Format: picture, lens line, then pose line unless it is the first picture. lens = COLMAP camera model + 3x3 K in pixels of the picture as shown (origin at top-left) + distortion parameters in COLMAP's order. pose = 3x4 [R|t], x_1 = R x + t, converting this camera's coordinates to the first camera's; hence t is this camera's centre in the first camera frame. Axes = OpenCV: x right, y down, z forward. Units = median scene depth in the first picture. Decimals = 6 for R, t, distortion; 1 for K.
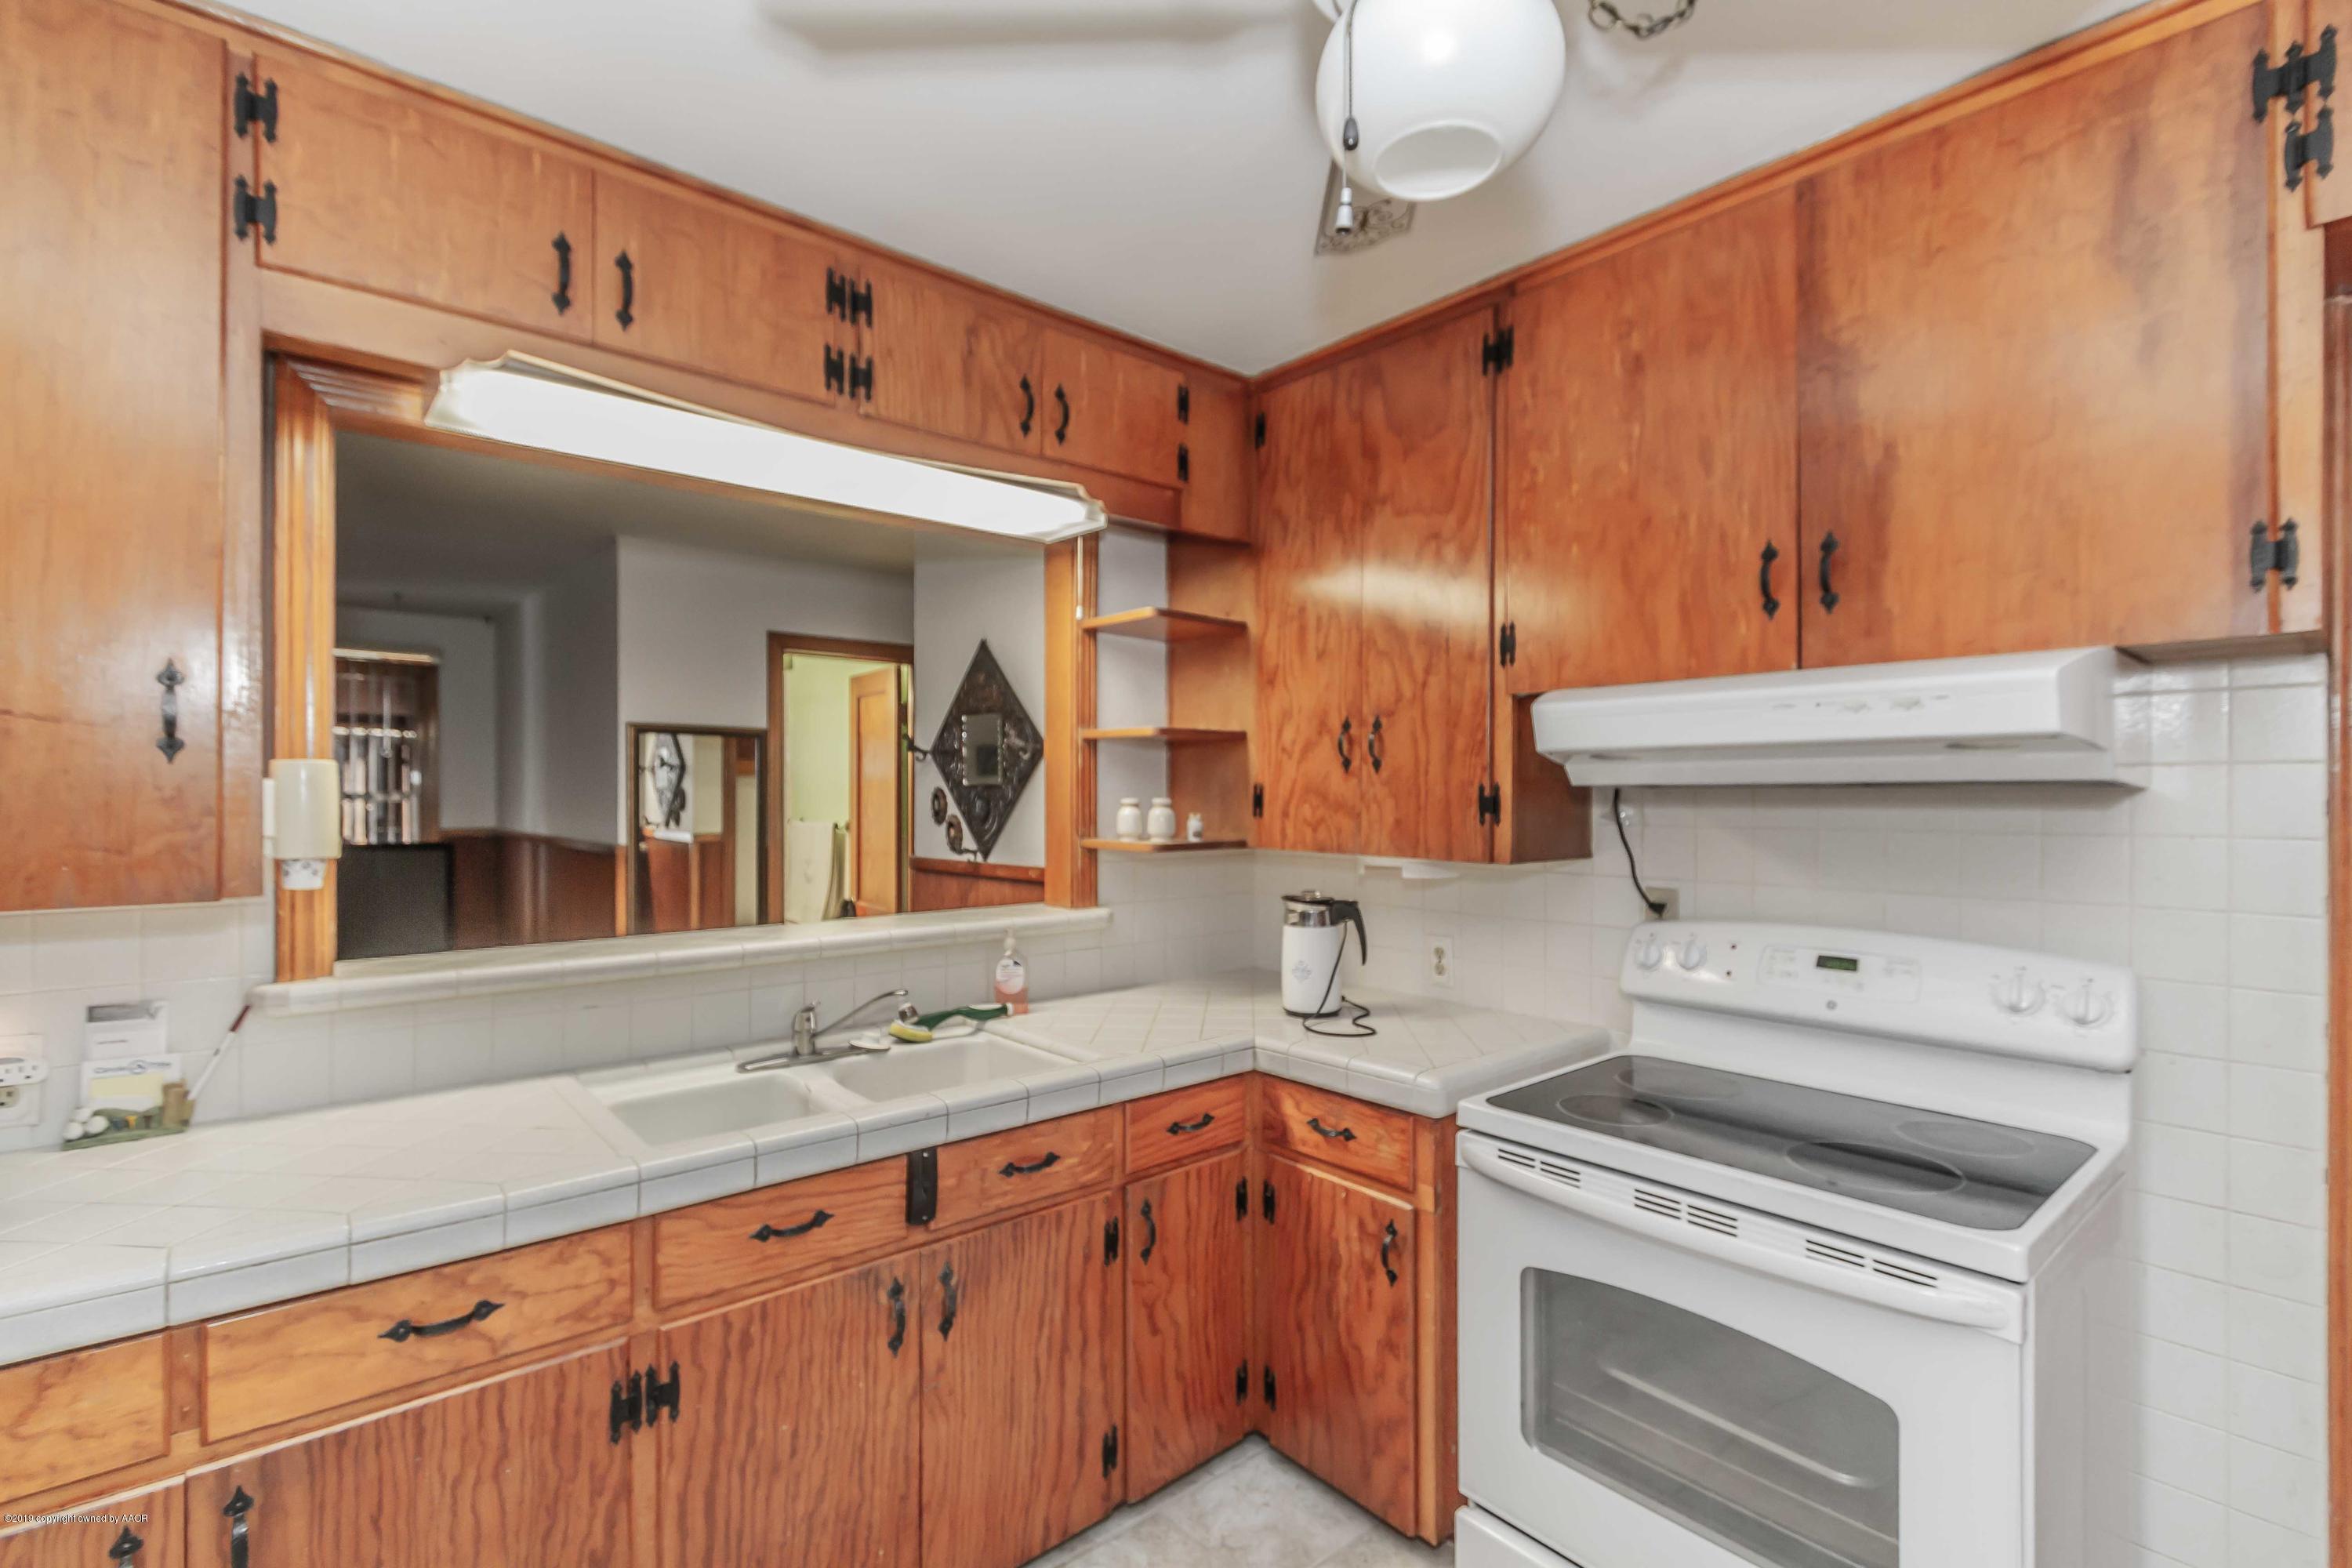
lens RADIAL K [[1067.5, 0, 1189.3], [0, 1067.5, 796.2], [0, 0, 1]] dist [0.002694, -0.000756]
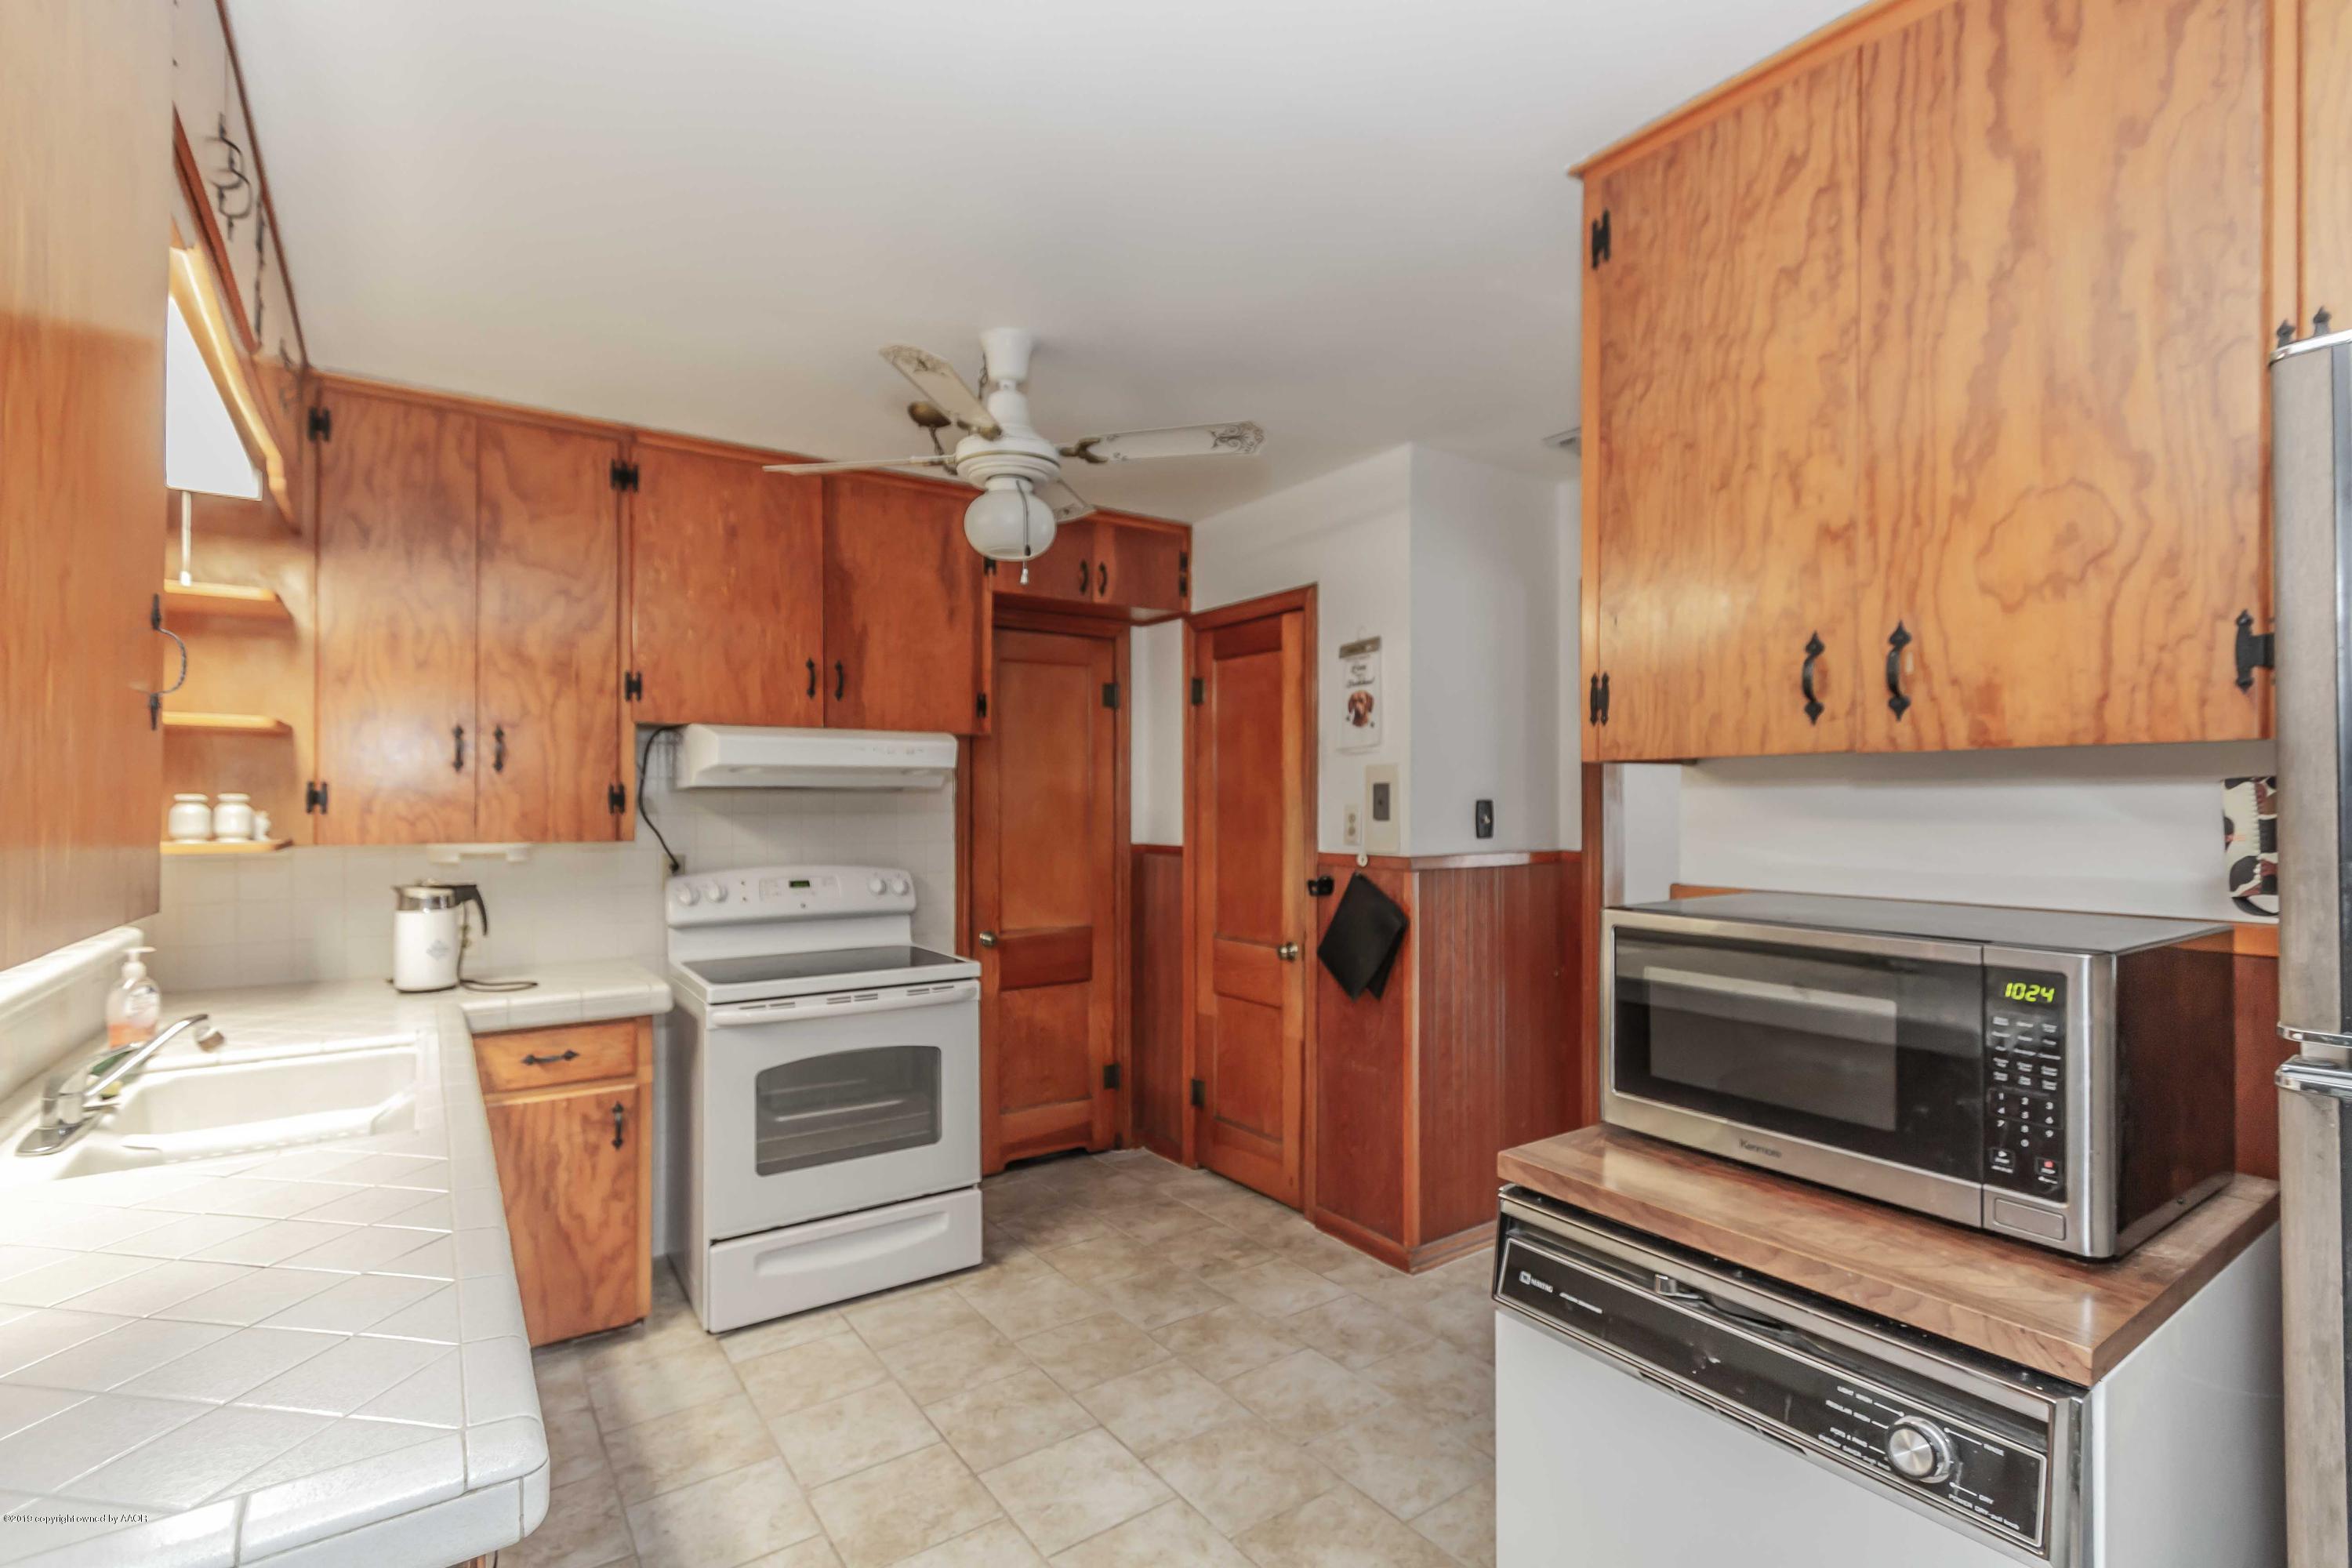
lens RADIAL K [[1074.9, 0, 1179.9], [0, 1074.9, 797.4], [0, 0, 1]] dist [-0.001174, -0.000611]
pose [[0.108357, 0.003300, 0.994107, -1.007373], [0.004942, 0.999980, -0.003858, 0.014010], [-0.994100, 0.005331, 0.108339, 0.121024]]
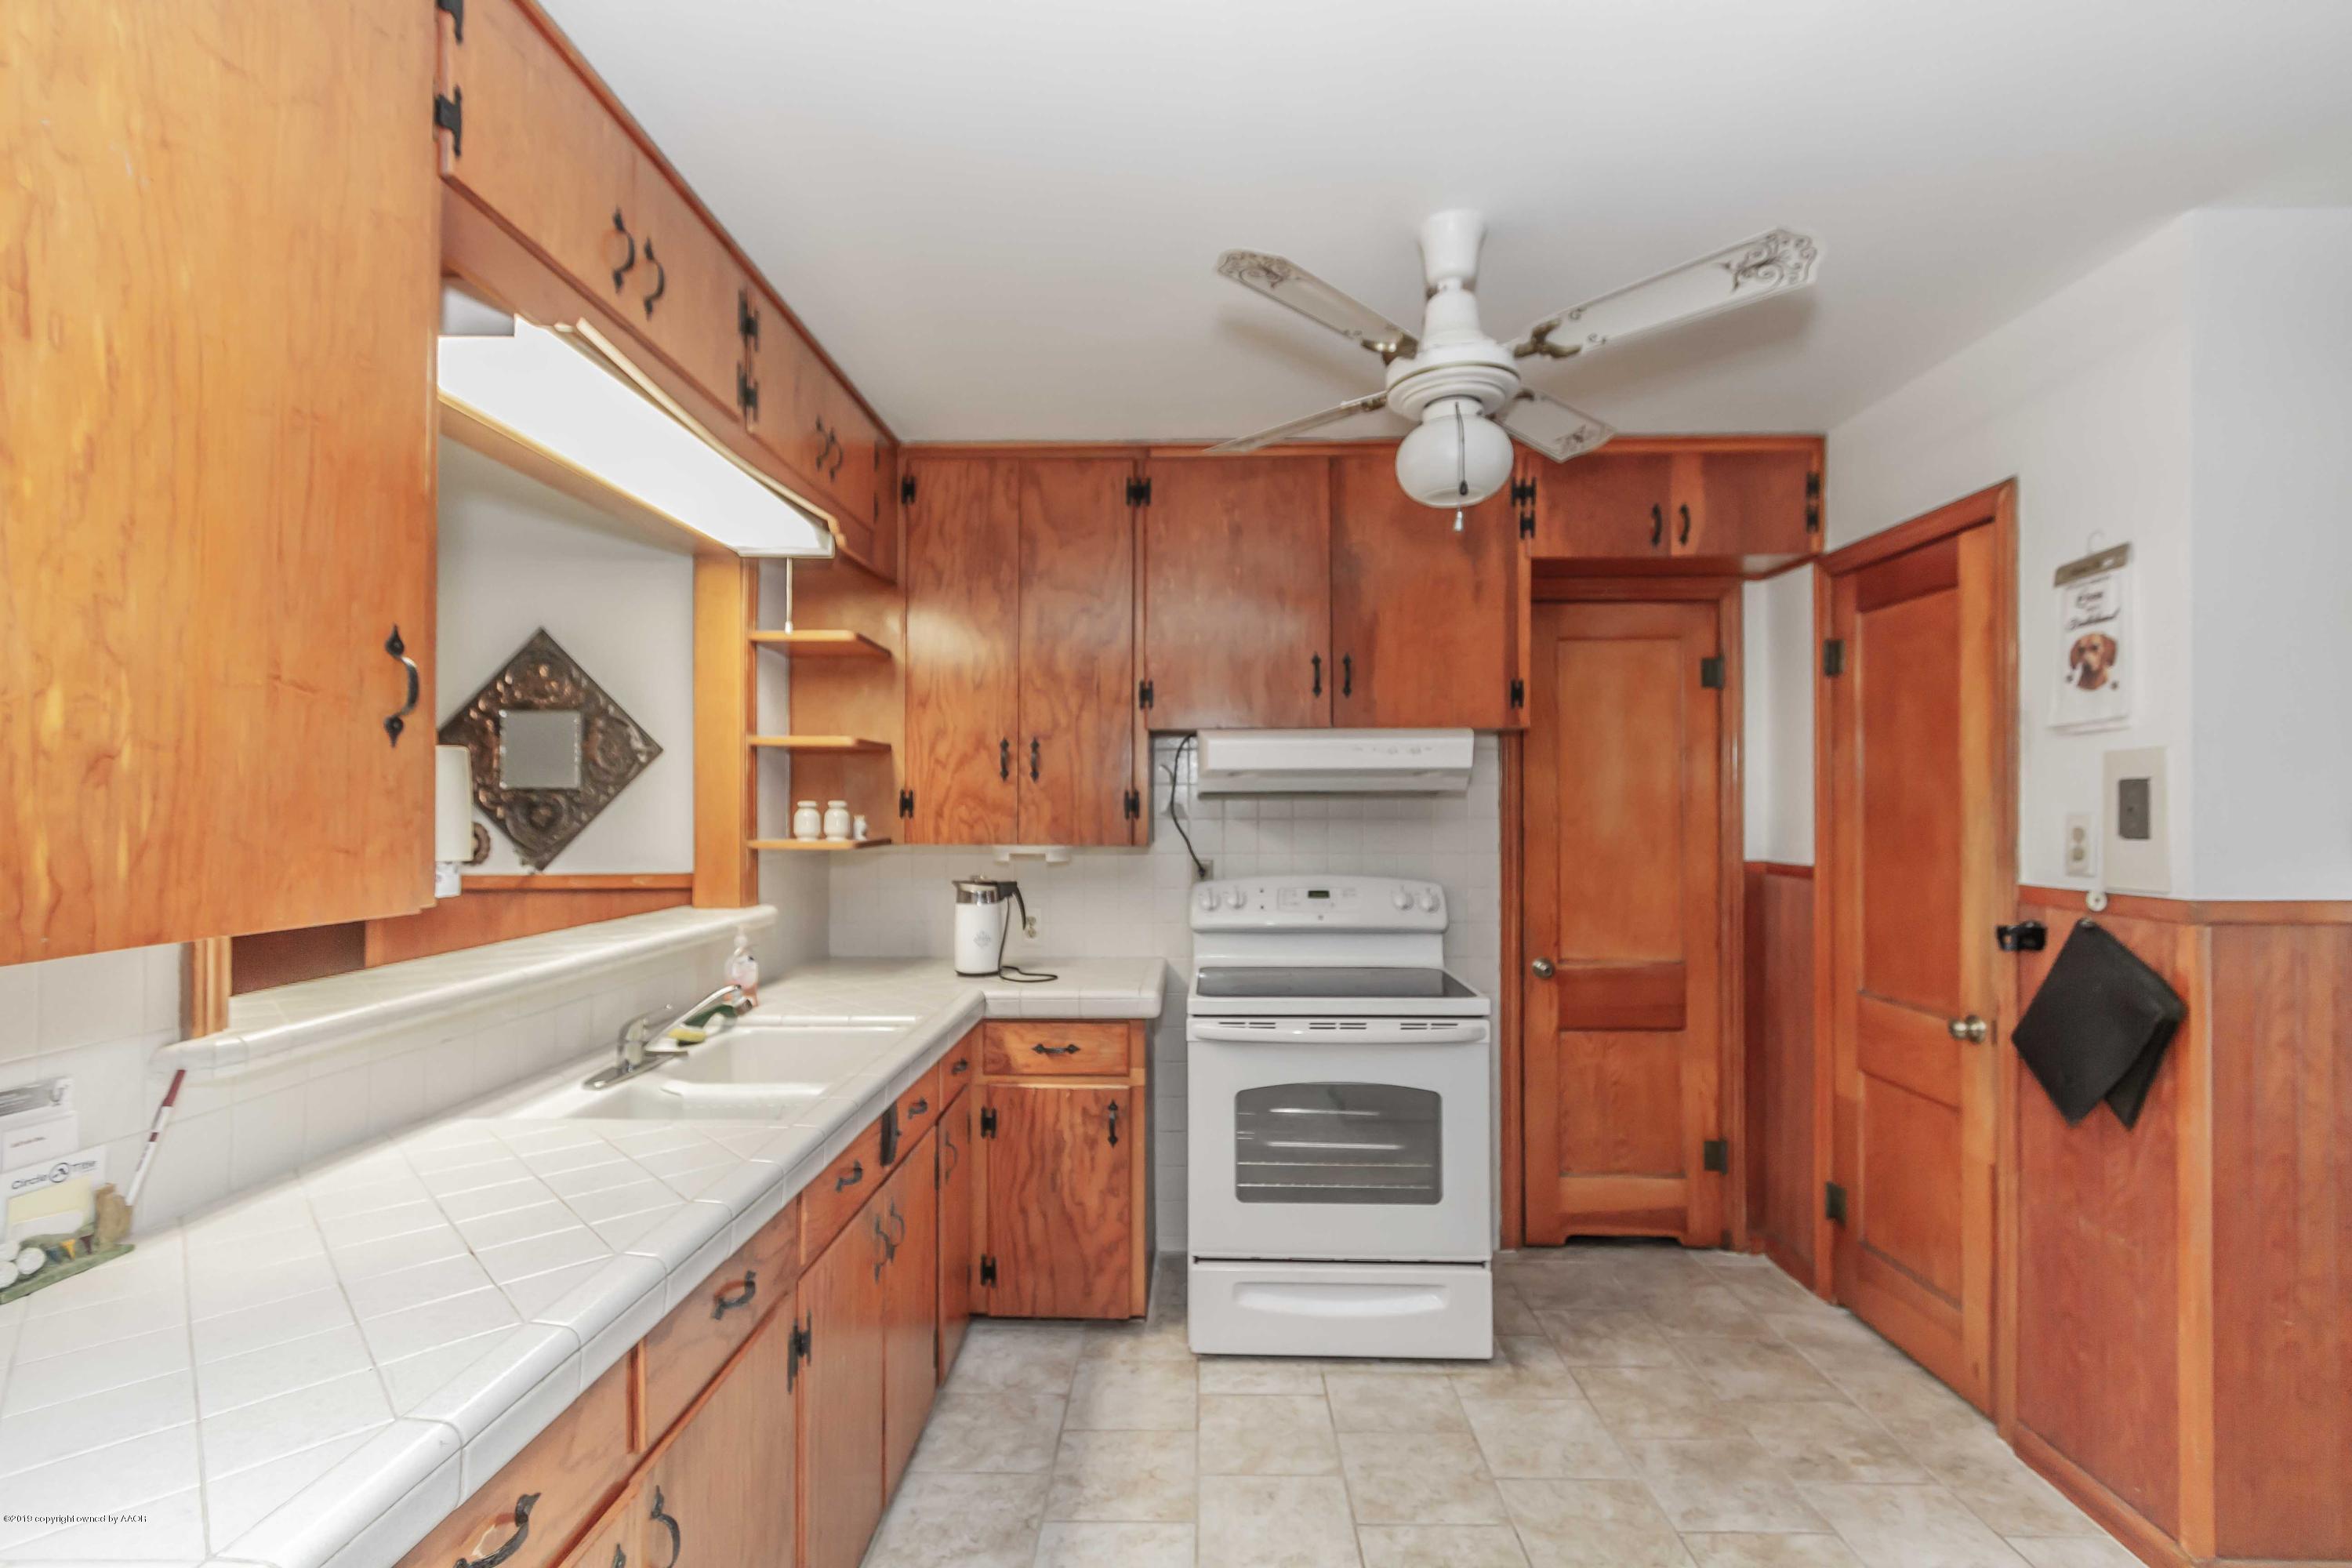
lens RADIAL K [[1057.7, 0, 1178.0], [0, 1057.7, 798.4], [0, 0, 1]] dist [-0.001311, -0.000433]
pose [[0.677929, 0.003920, 0.735117, -0.709553], [0.003640, 0.999956, -0.008688, 0.011444], [-0.735119, 0.008566, 0.677885, -0.008547]]
